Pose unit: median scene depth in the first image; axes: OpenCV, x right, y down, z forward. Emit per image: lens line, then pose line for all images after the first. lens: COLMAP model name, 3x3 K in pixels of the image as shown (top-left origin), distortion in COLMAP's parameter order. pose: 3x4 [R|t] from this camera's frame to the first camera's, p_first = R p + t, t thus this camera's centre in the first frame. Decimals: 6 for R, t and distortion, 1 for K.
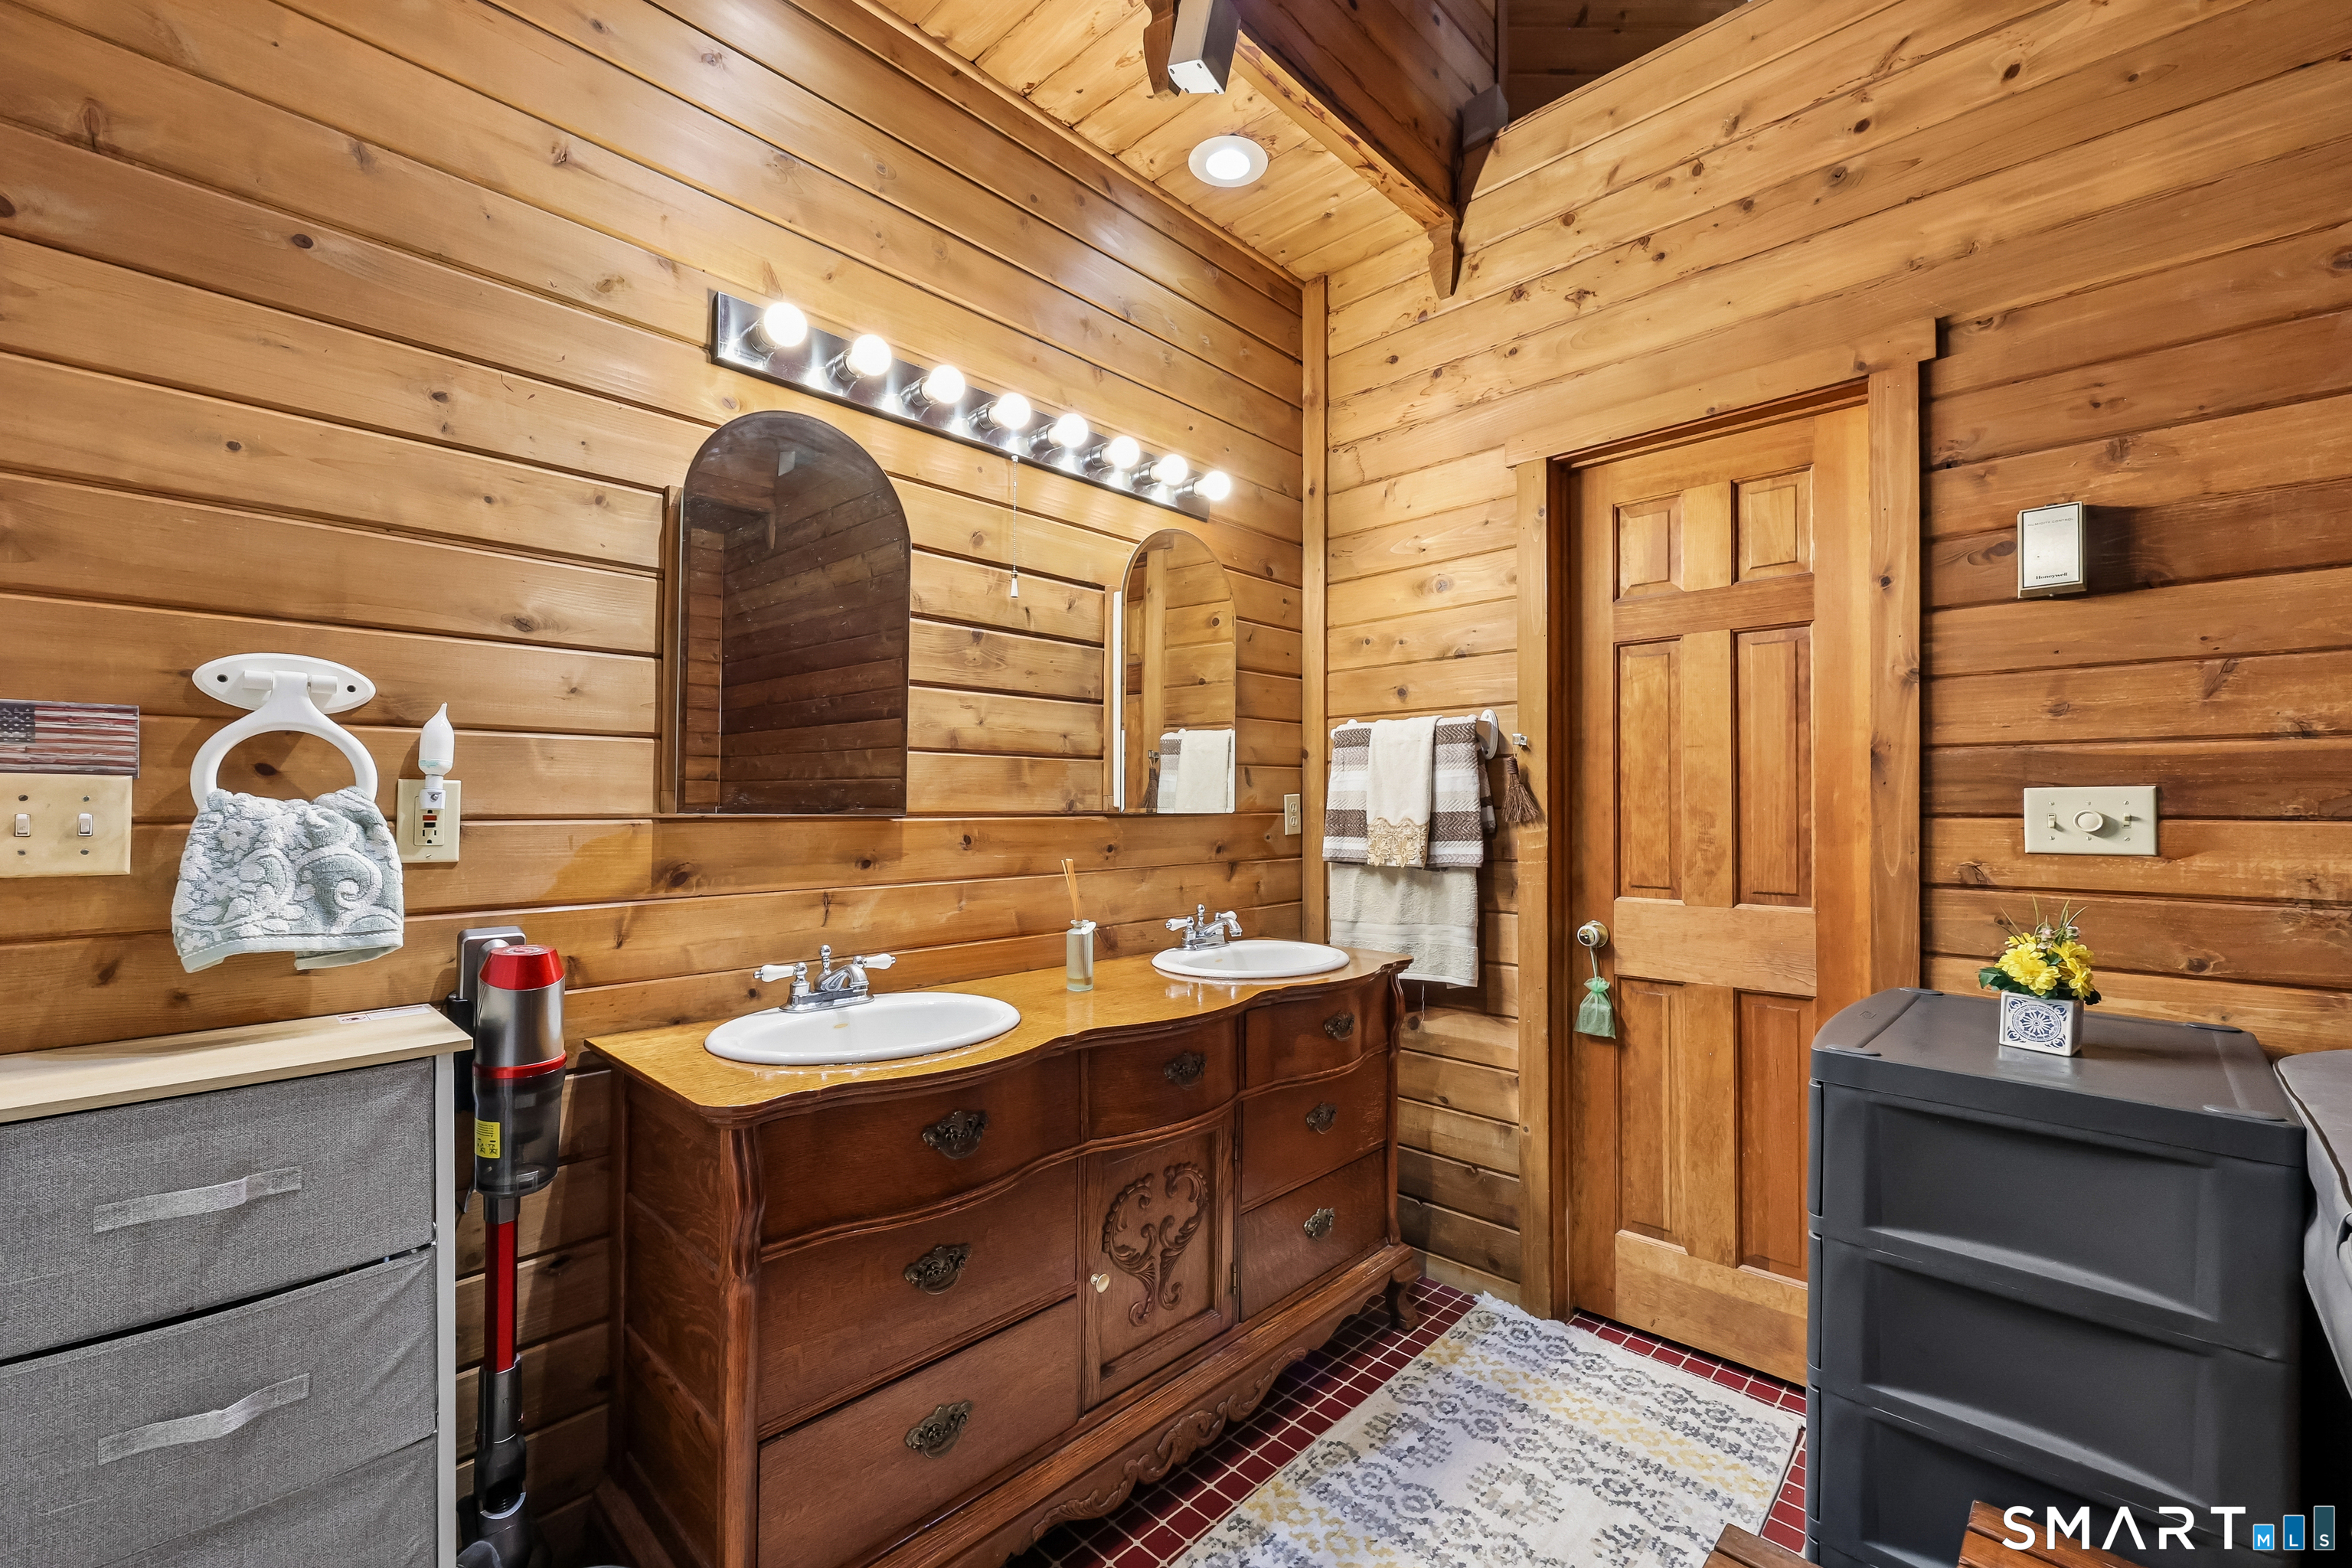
lens RADIAL K [[959.4, 0, 1162.5], [0, 959.4, 796.4], [0, 0, 1]] dist [-0.000223, -0.000360]
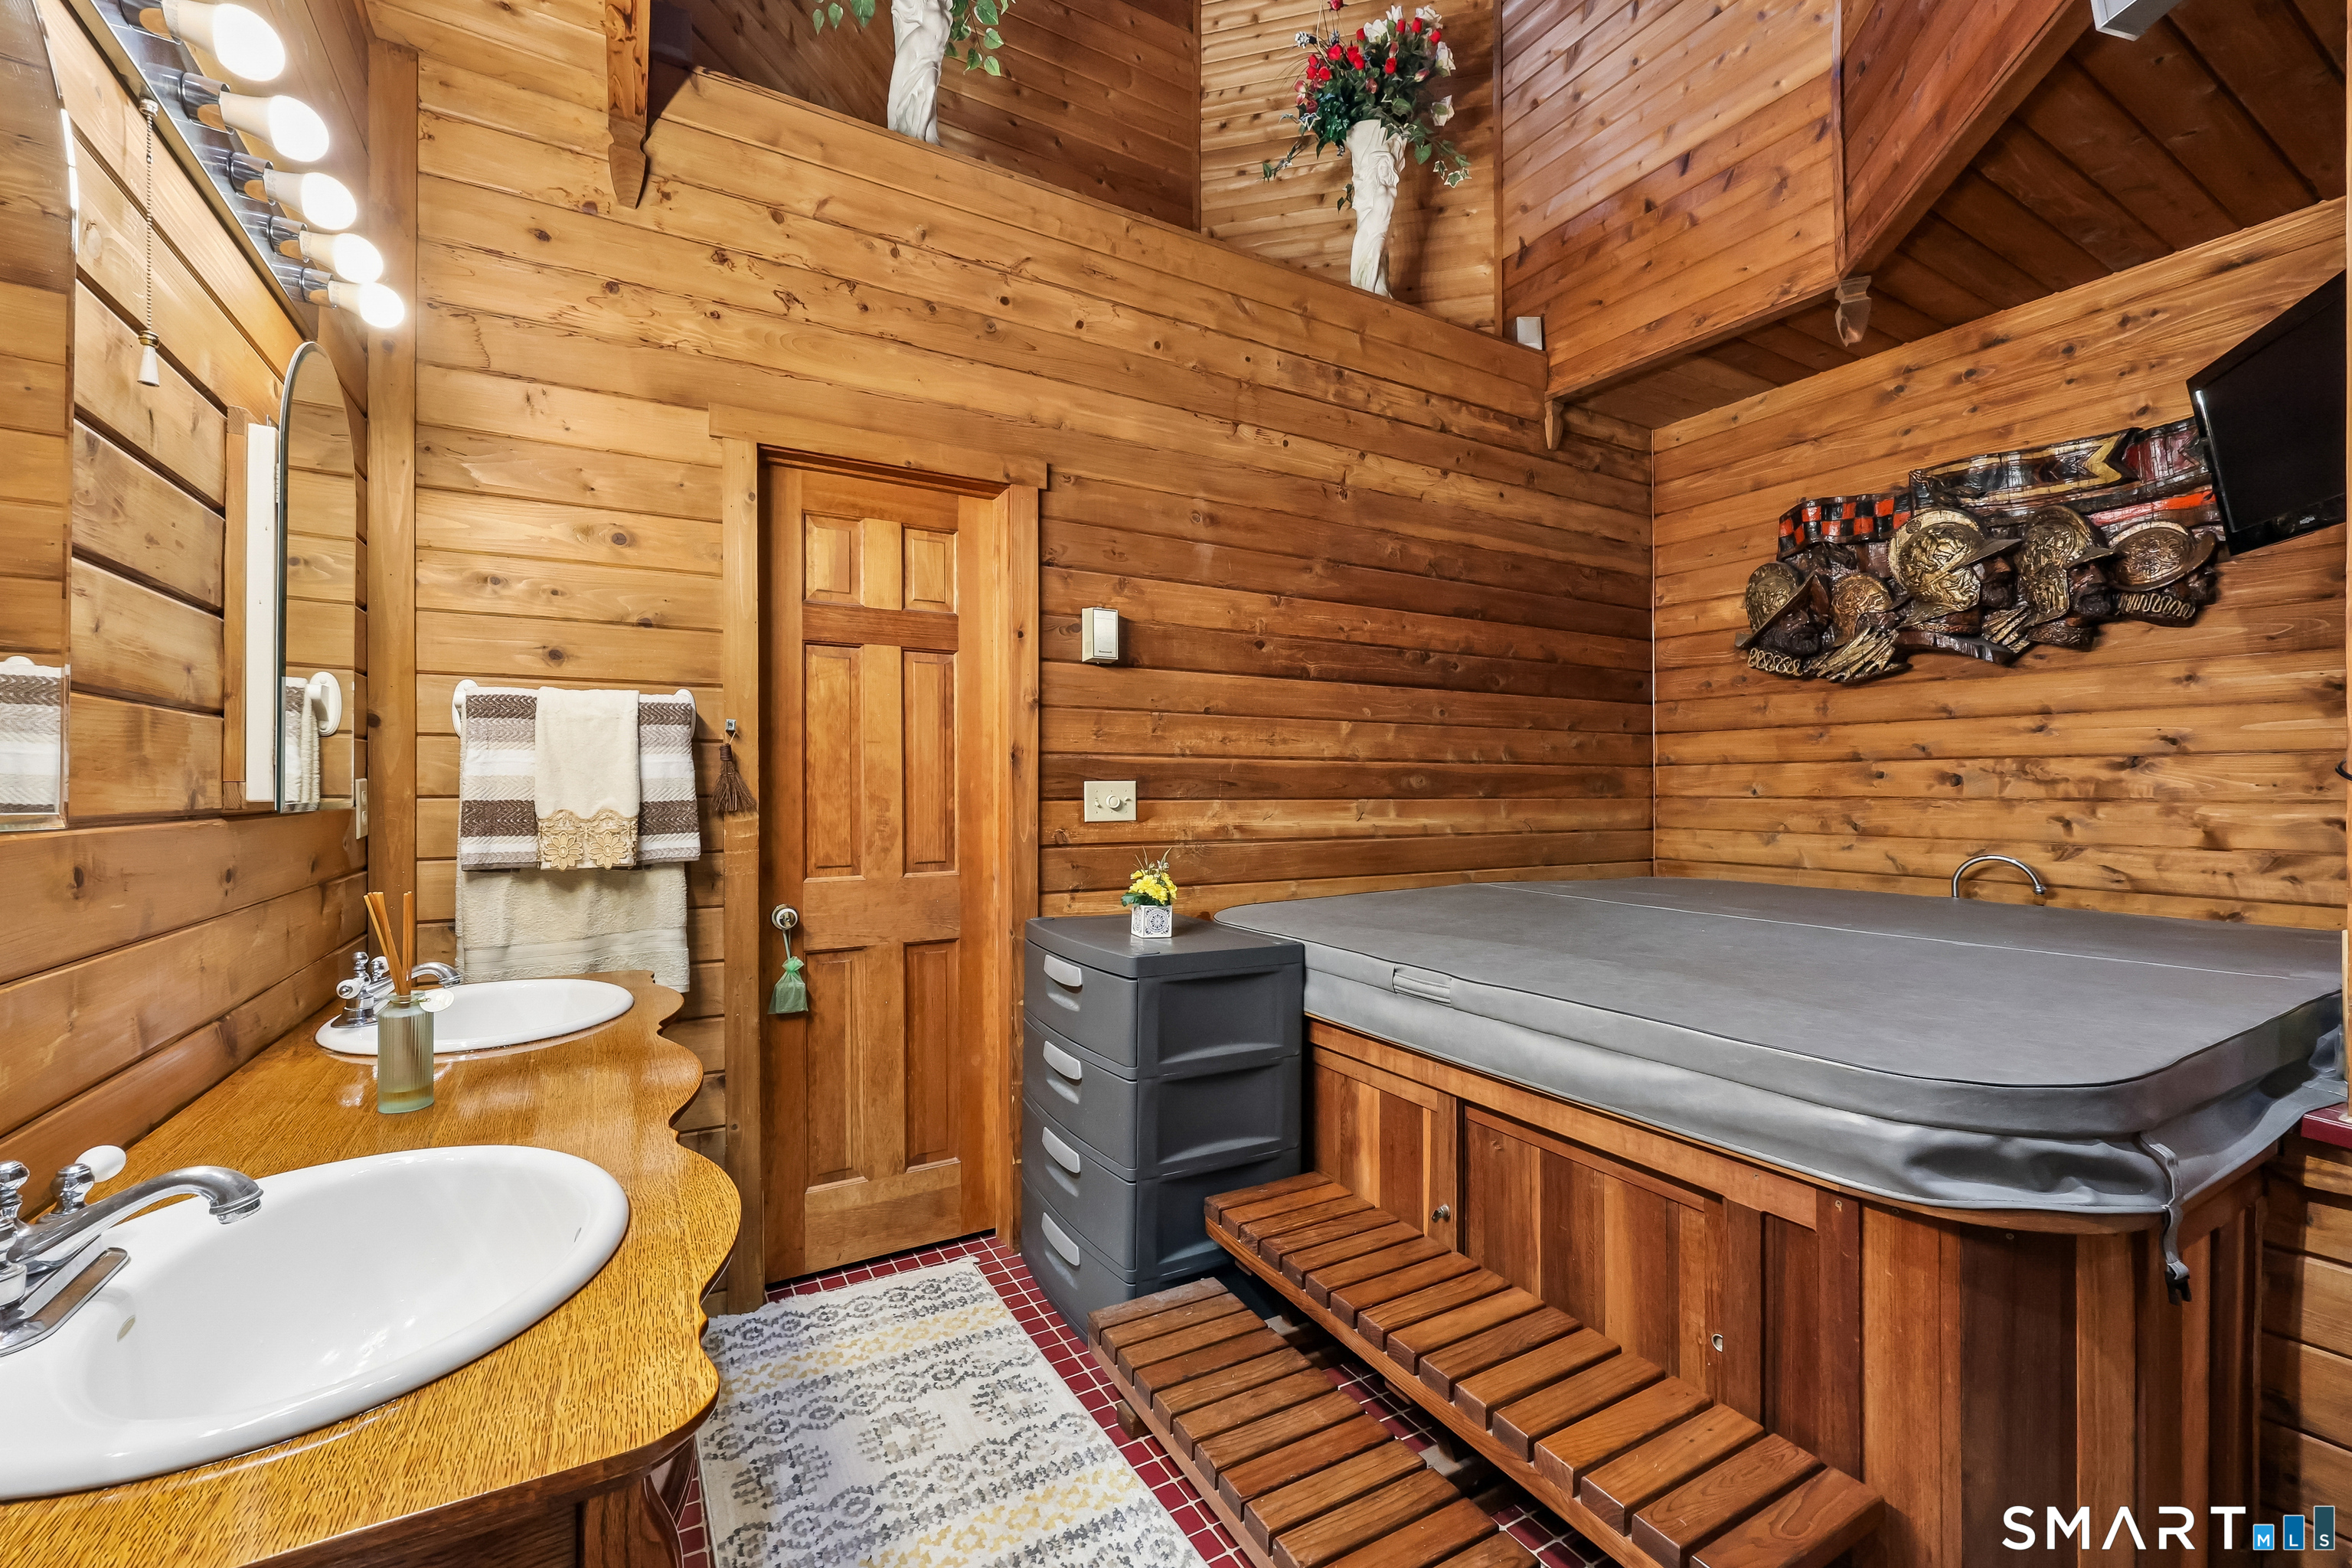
lens RADIAL K [[959.4, 0, 1164.8], [0, 959.4, 786.6], [0, 0, 1]] dist [-0.000223, -0.000360]
pose [[0.277690, -0.000241, 0.960671, -0.483926], [-0.008312, 0.999962, 0.002654, -0.004201], [-0.960635, -0.008722, 0.277678, 0.351772]]
